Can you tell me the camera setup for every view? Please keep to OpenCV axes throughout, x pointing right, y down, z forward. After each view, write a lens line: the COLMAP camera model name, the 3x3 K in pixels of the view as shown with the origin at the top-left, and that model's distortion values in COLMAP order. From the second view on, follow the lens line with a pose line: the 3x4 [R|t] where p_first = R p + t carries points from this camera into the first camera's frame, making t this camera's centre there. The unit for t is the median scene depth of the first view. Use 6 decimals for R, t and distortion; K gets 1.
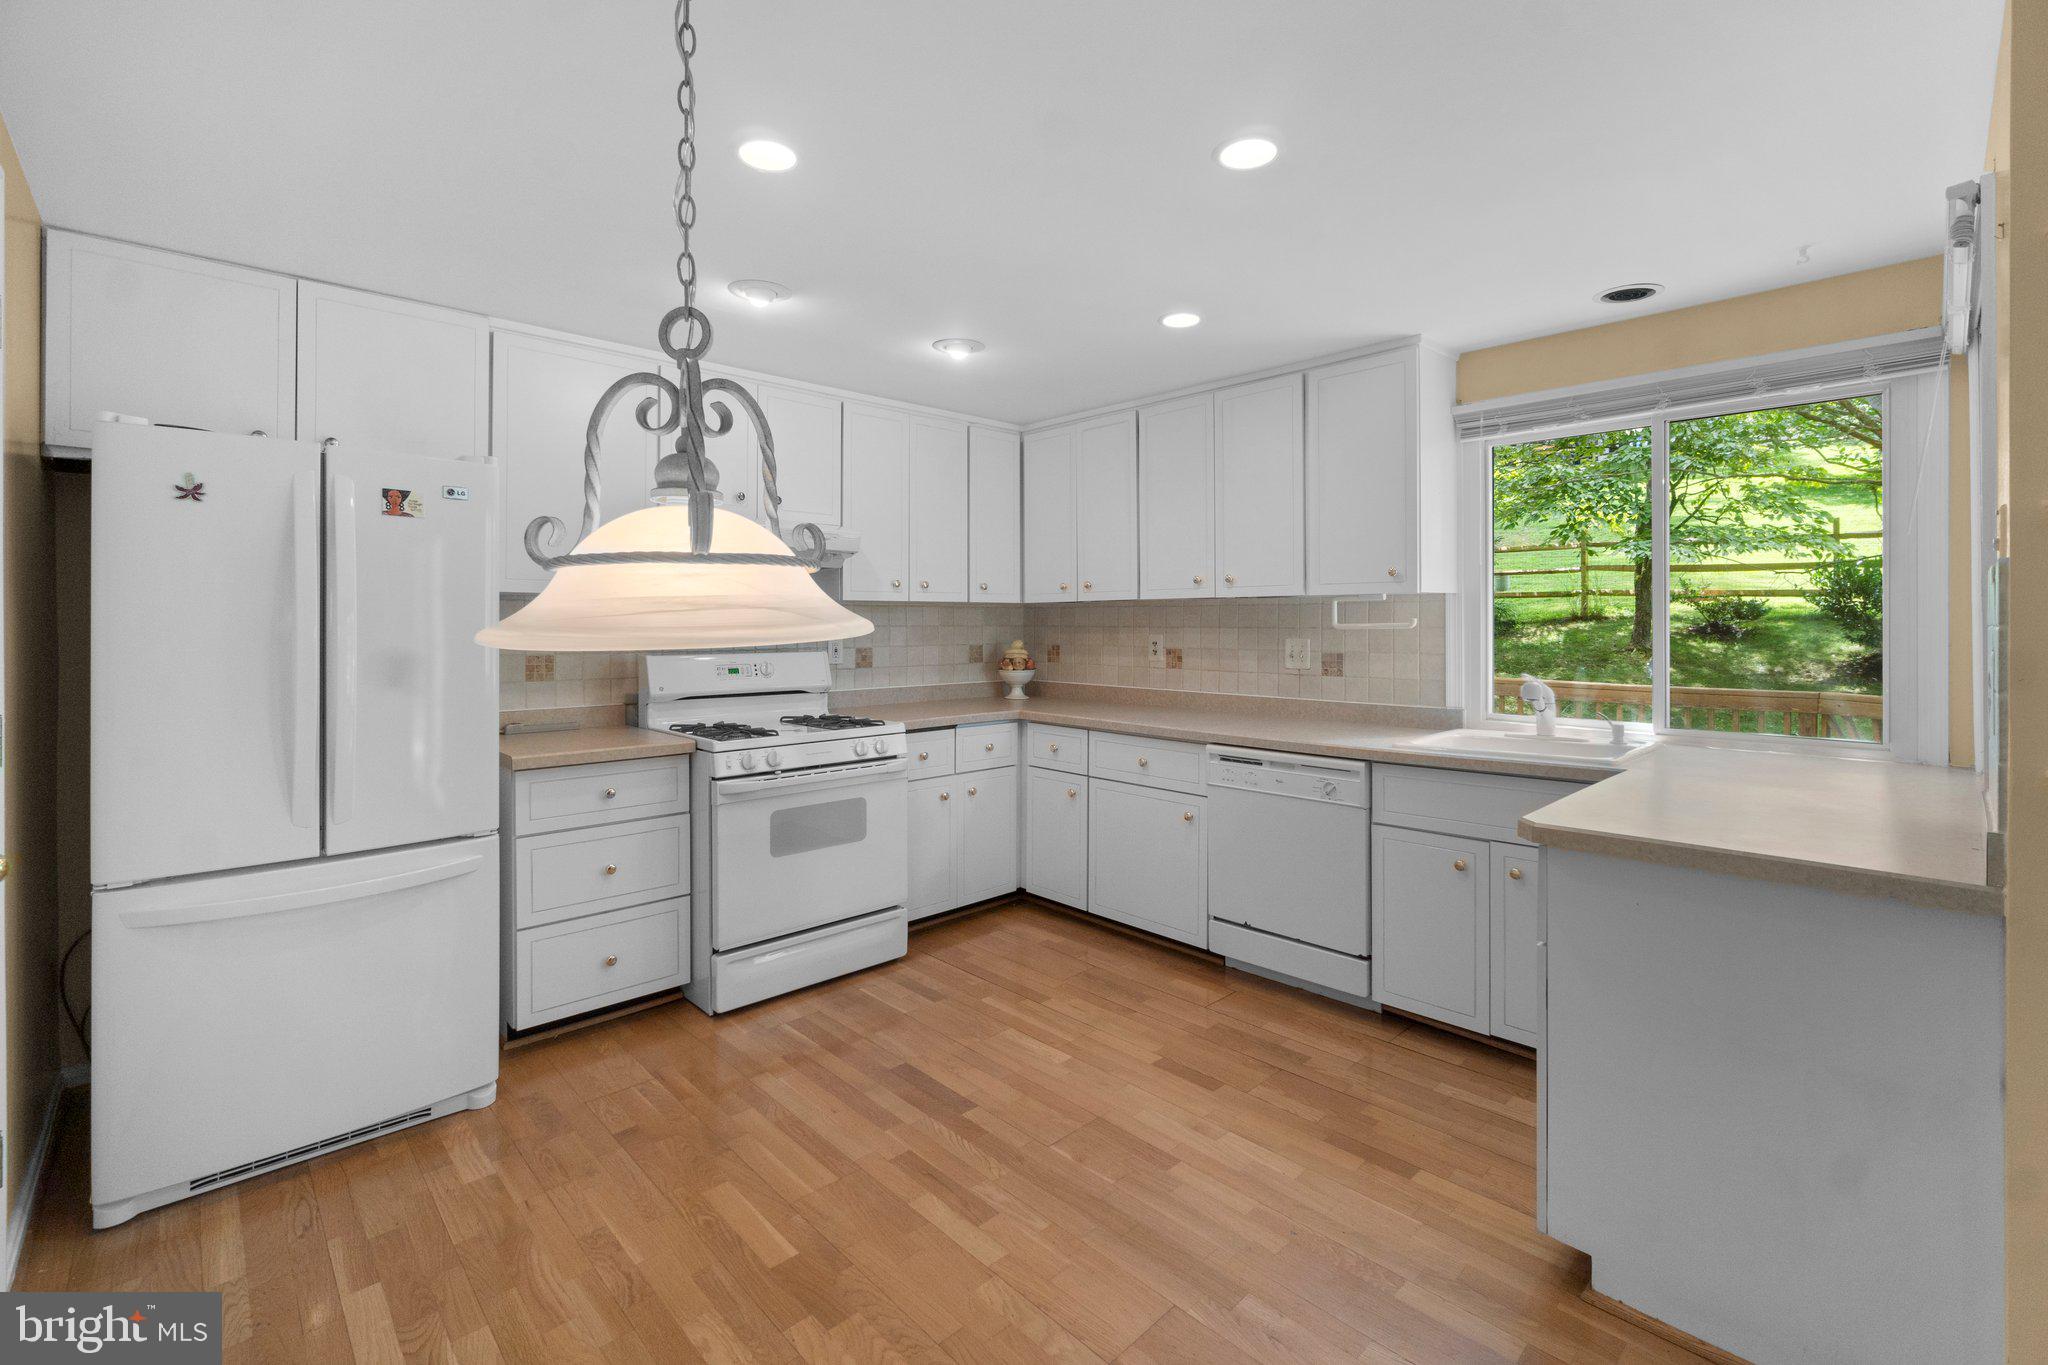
lens RADIAL K [[894.5, 0, 1024.8], [0, 894.5, 620.2], [0, 0, 1]] dist [0.001592, 0.000313]
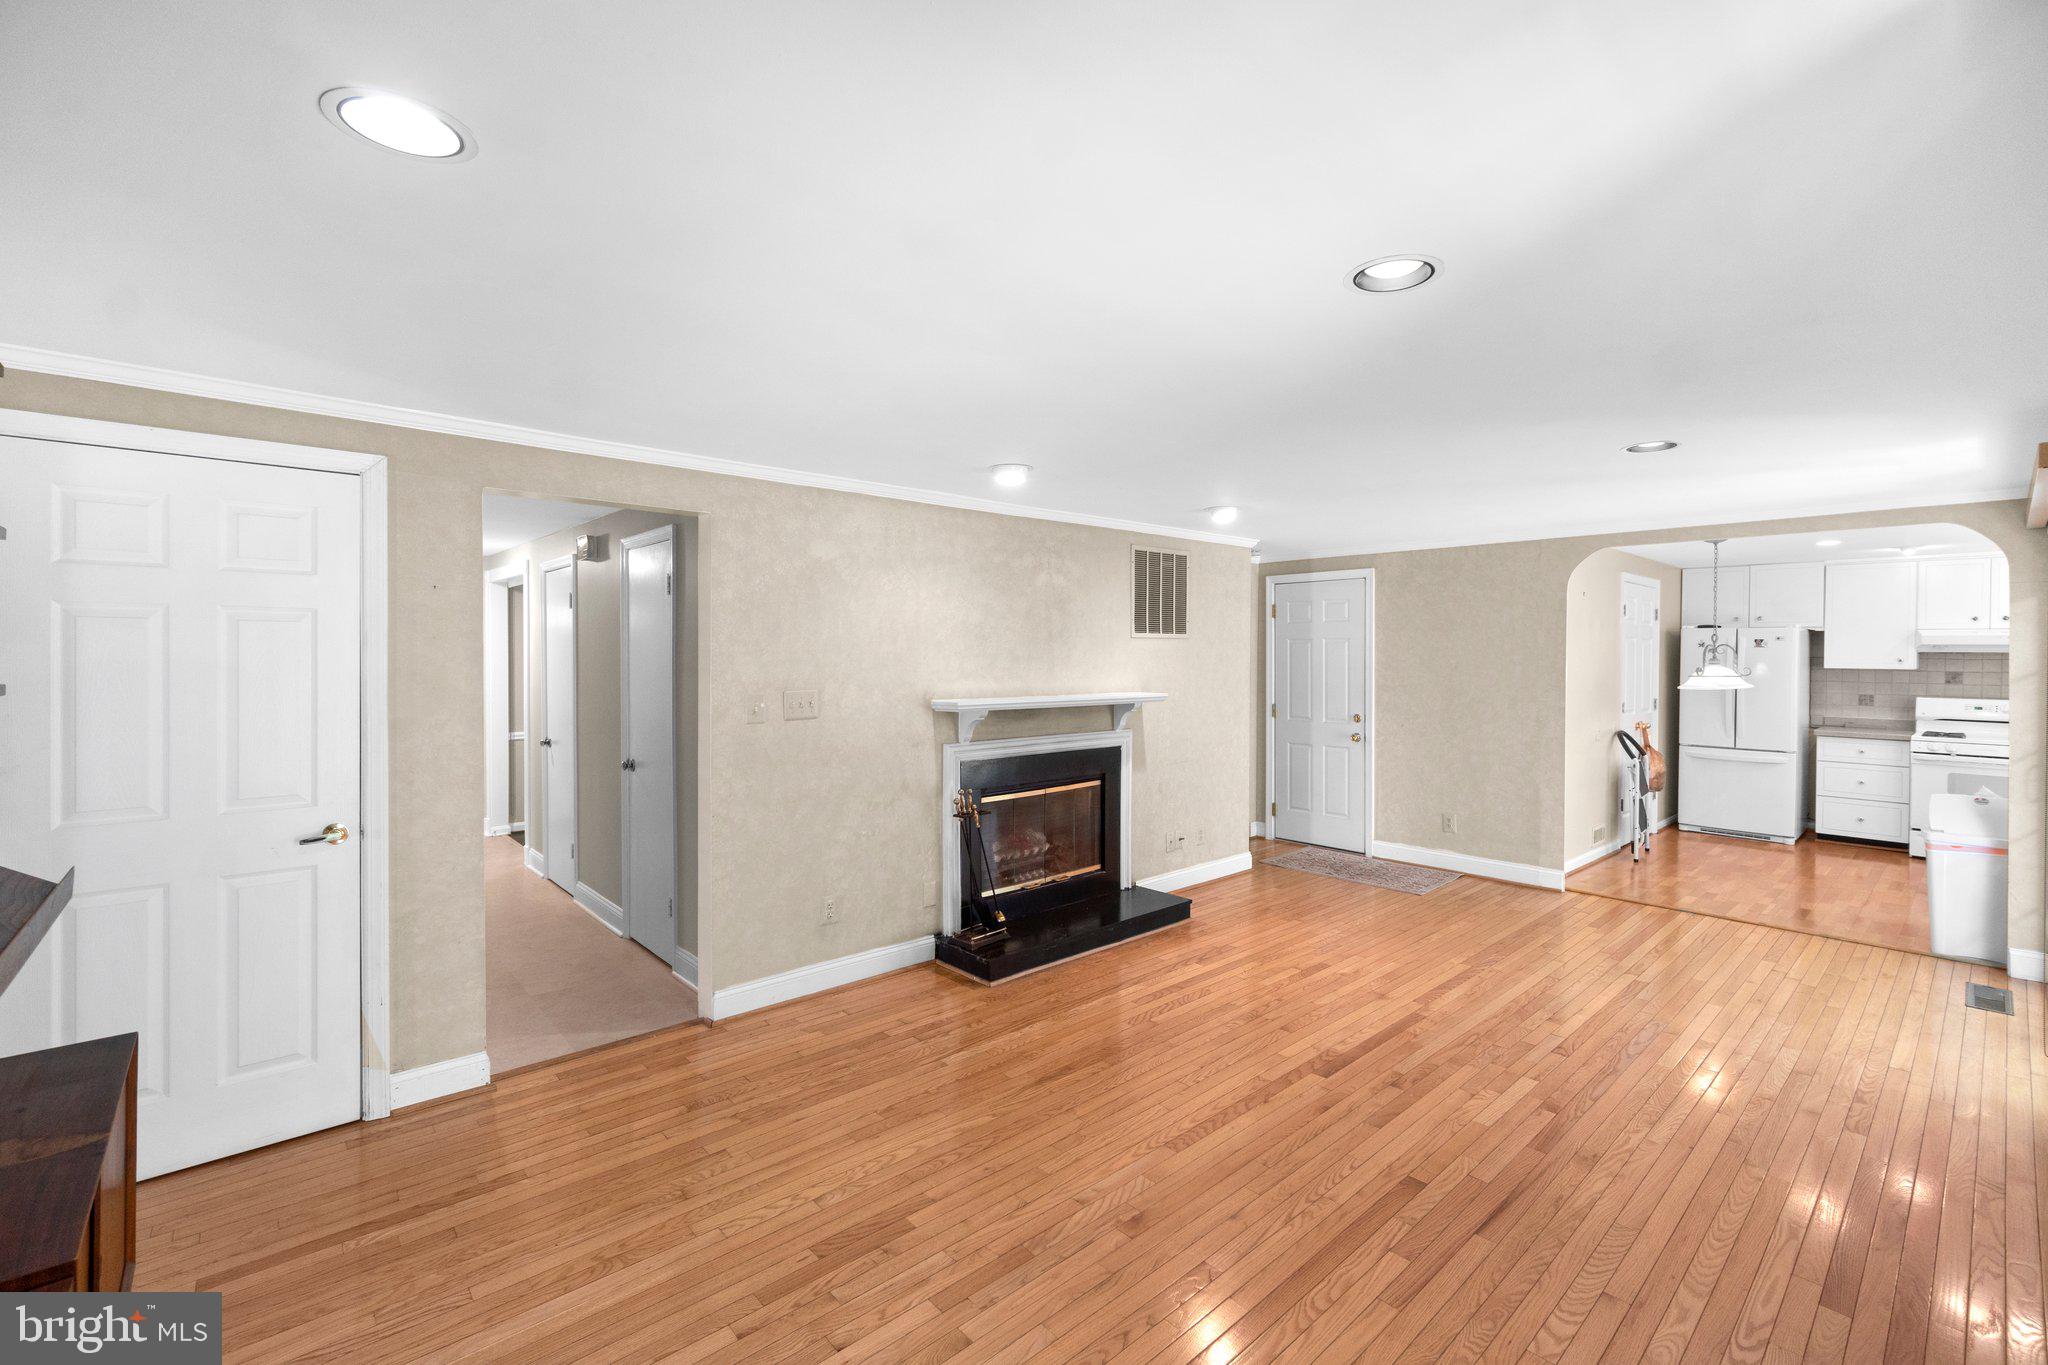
lens RADIAL K [[879.0, 0, 1037.0], [0, 879.0, 658.2], [0, 0, 1]] dist [-0.002408, 0.000240]
pose [[-0.028043, 0.008624, -0.999570, 1.857045], [-0.000847, 0.999962, 0.008651, -0.074559], [0.999606, 0.001089, -0.028035, -1.109187]]
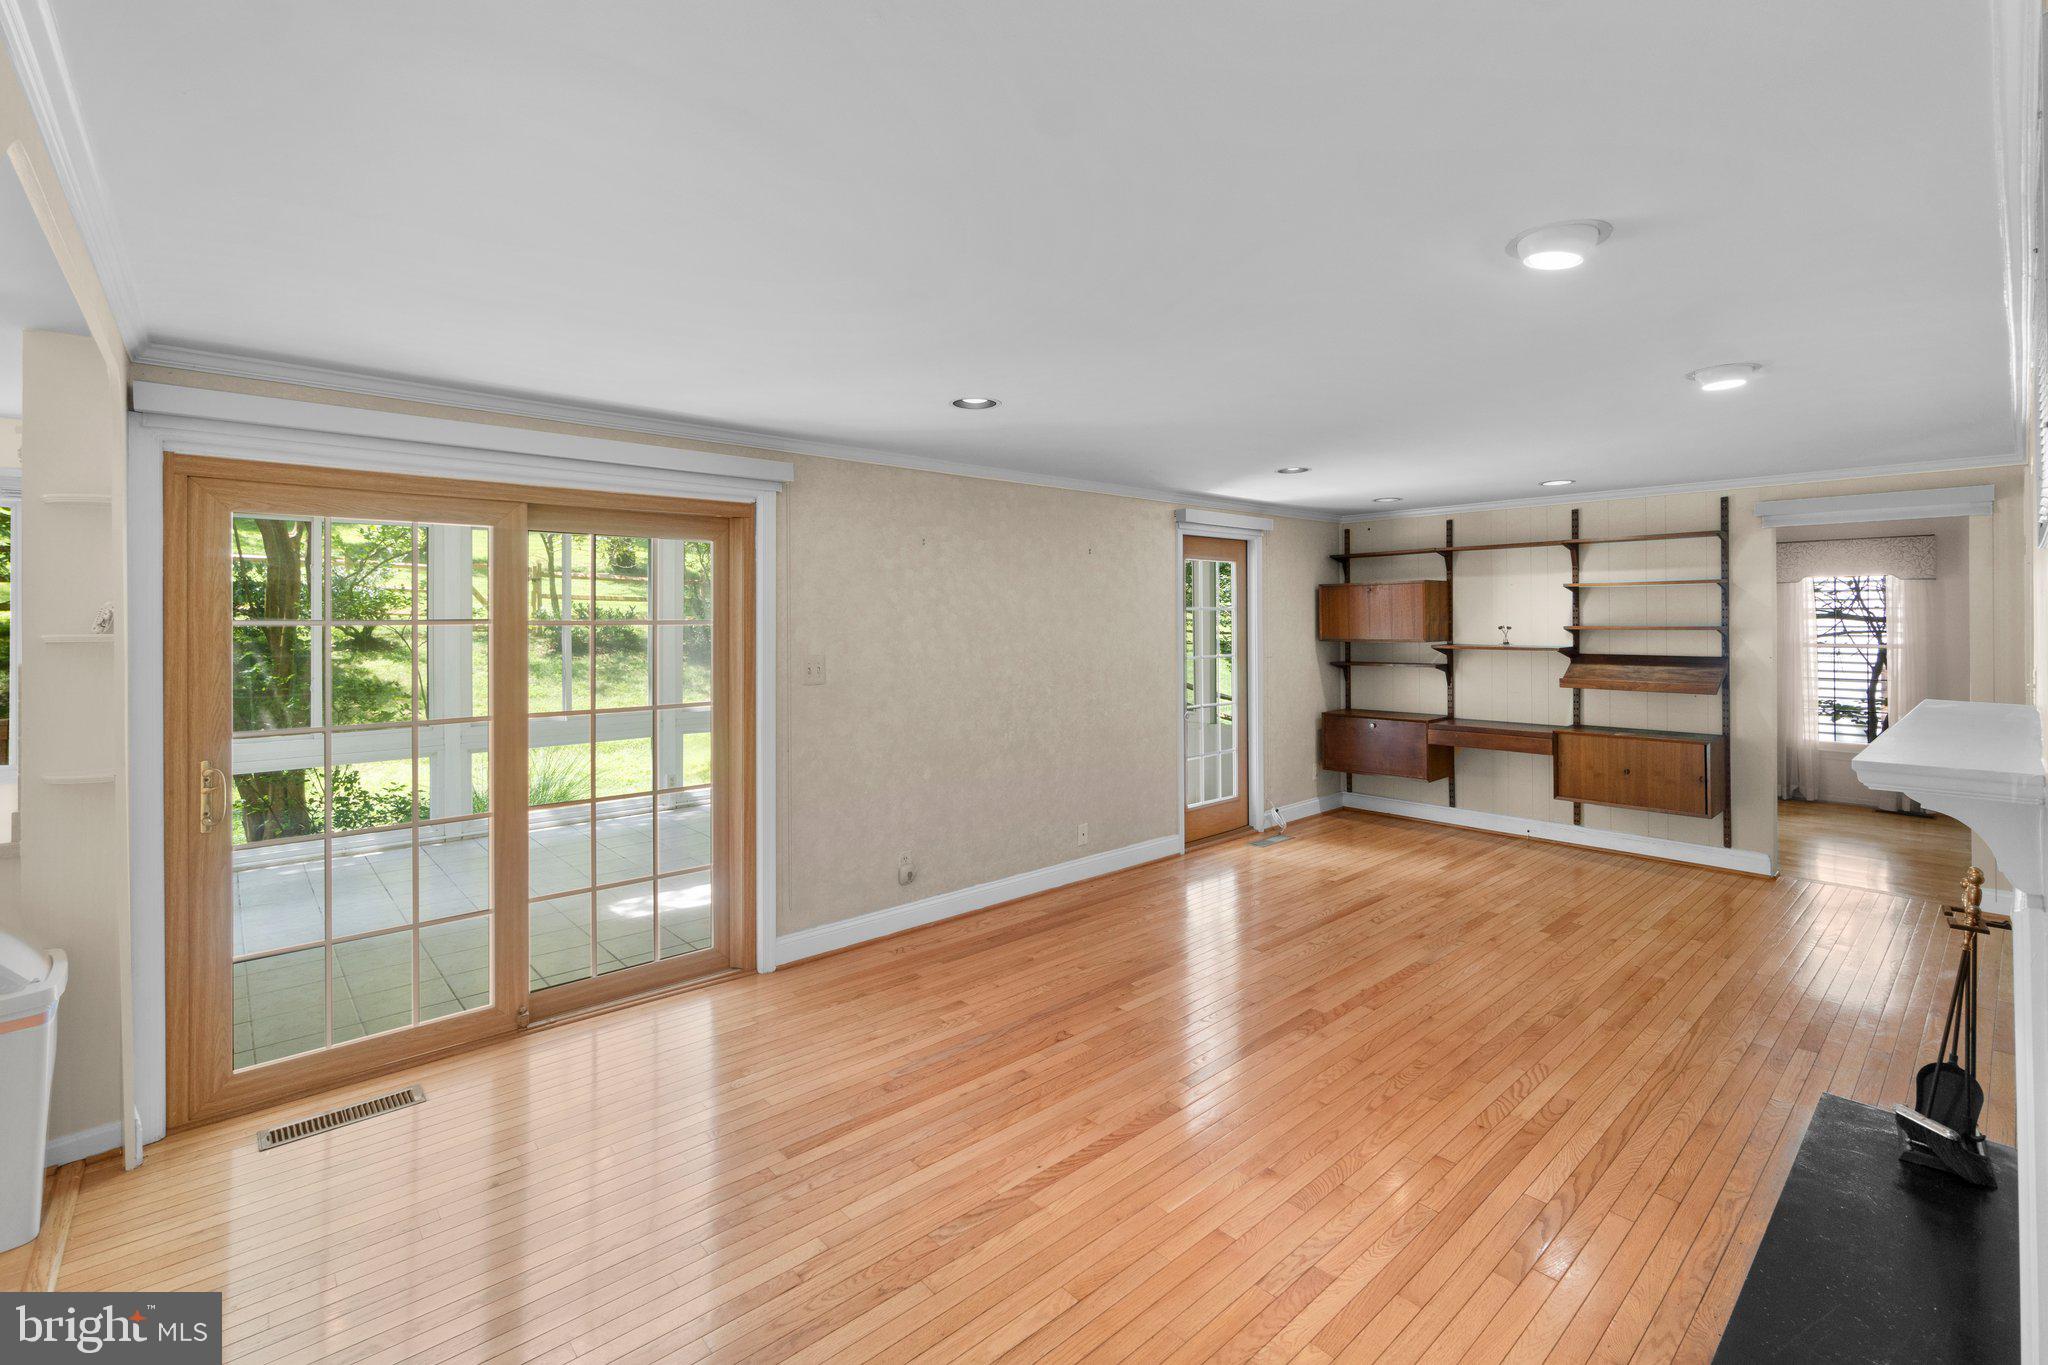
lens RADIAL K [[904.5, 0, 1042.6], [0, 904.5, 619.1], [0, 0, 1]] dist [-0.000178, 0.000166]
pose [[0.026215, 0.001917, 0.999654, -0.311441], [0.001592, 0.999997, -0.001960, -0.067016], [-0.999655, 0.001643, 0.026212, -0.495397]]
